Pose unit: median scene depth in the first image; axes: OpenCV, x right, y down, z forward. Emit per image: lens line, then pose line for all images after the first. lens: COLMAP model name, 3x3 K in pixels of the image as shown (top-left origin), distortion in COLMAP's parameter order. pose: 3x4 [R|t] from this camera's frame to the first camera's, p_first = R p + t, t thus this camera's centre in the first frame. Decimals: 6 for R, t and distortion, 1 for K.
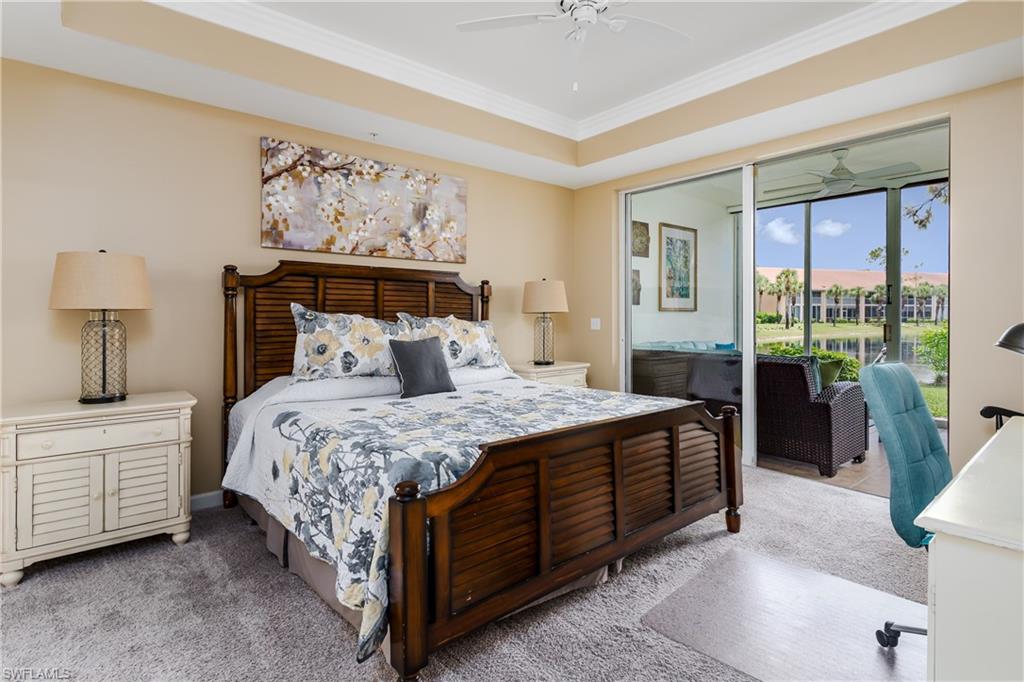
lens RADIAL K [[509.7, 0, 513.5], [0, 509.7, 318.3], [0, 0, 1]] dist [-0.000753, -0.000163]
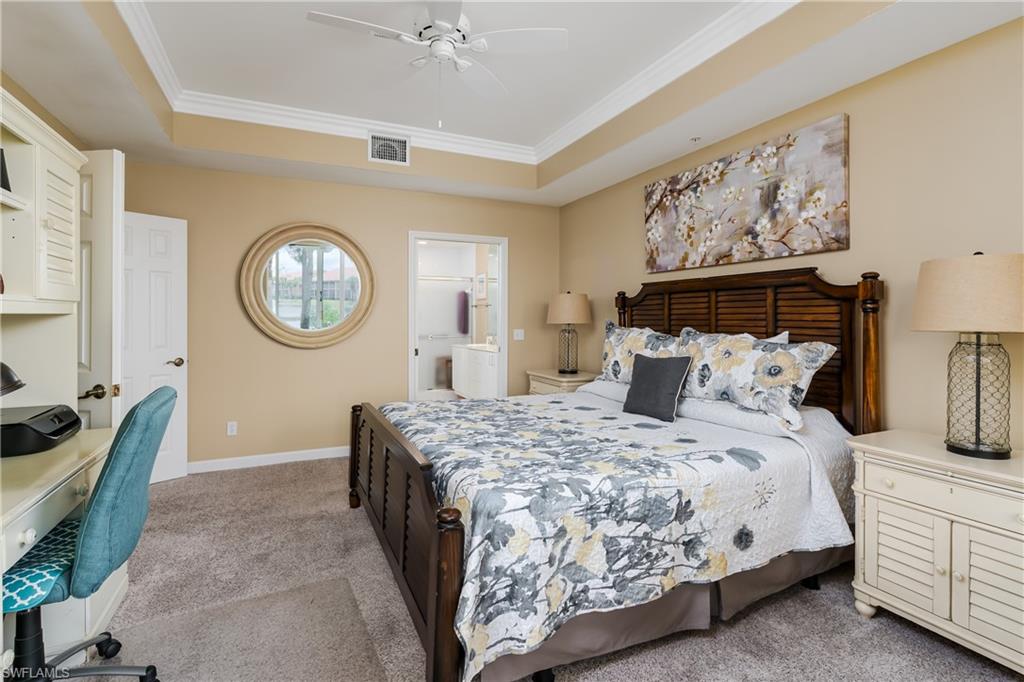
lens RADIAL K [[509.7, 0, 513.5], [0, 509.7, 318.3], [0, 0, 1]] dist [-0.000753, -0.000163]
pose [[-0.280802, 0.002604, -0.959762, 0.711958], [0.000100, 0.999996, 0.002684, -0.029070], [0.959766, 0.000658, -0.280801, 0.914322]]
